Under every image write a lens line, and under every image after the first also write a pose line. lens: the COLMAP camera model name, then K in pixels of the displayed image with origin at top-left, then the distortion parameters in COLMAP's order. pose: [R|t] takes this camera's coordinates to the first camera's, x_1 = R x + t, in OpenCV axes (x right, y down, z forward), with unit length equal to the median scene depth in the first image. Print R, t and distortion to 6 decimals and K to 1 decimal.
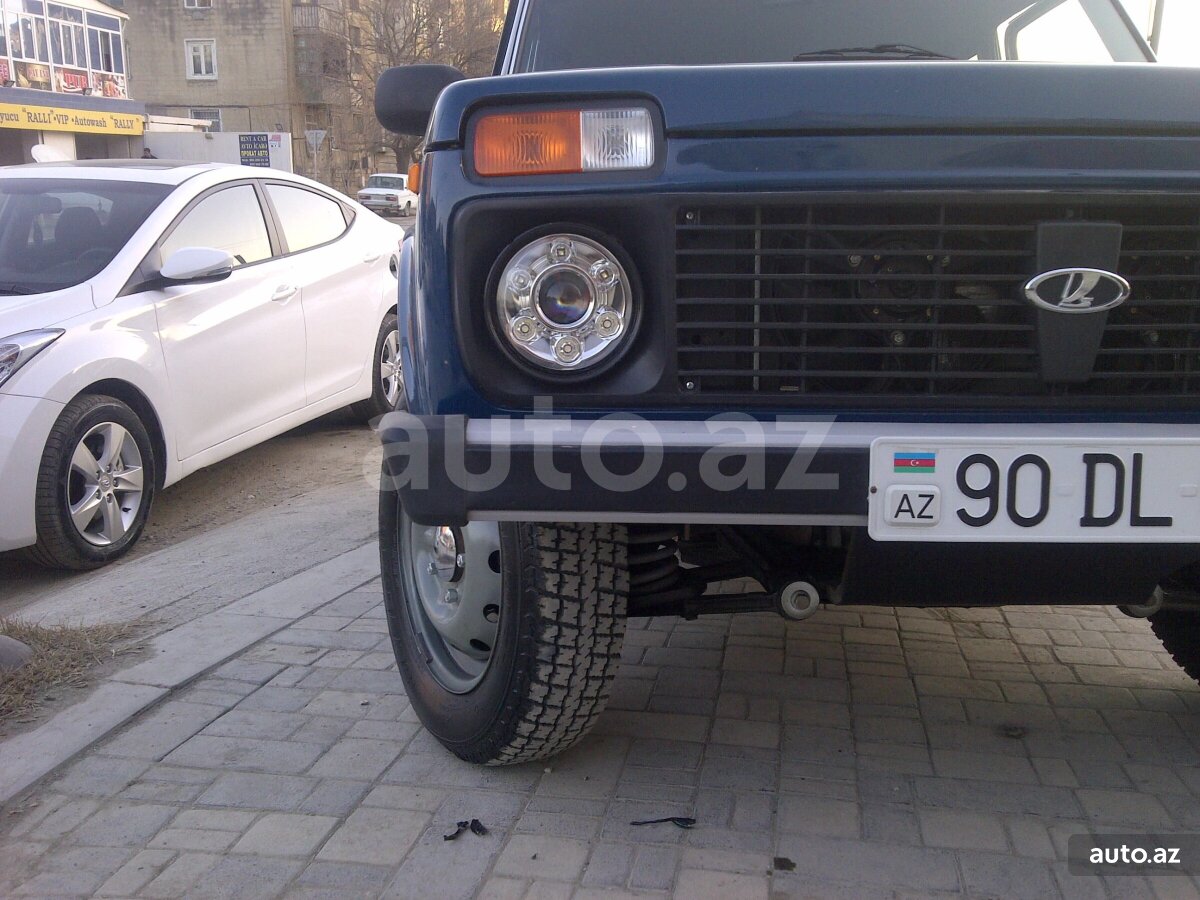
lens RADIAL K [[1173.1, 0, 600.0], [0, 1173.1, 450.0], [0, 0, 1]] dist [0.017437, -0.025345]
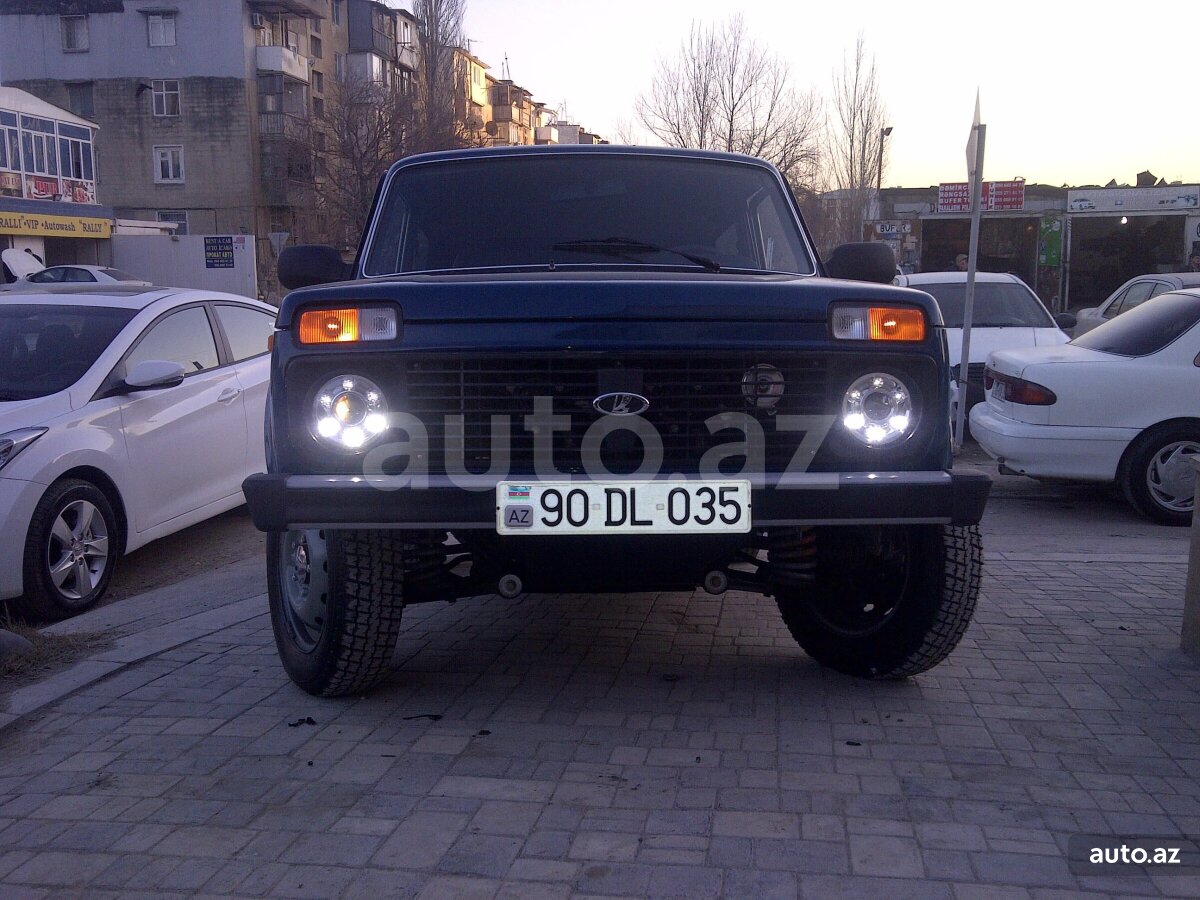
lens RADIAL K [[1146.2, 0, 600.0], [0, 1146.2, 450.0], [0, 0, 1]] dist [-0.002233, -0.007144]
pose [[0.999244, -0.011072, 0.037275, 0.189140], [0.013880, 0.997016, -0.075942, 0.047738], [-0.036323, 0.076402, 0.996415, -0.507101]]
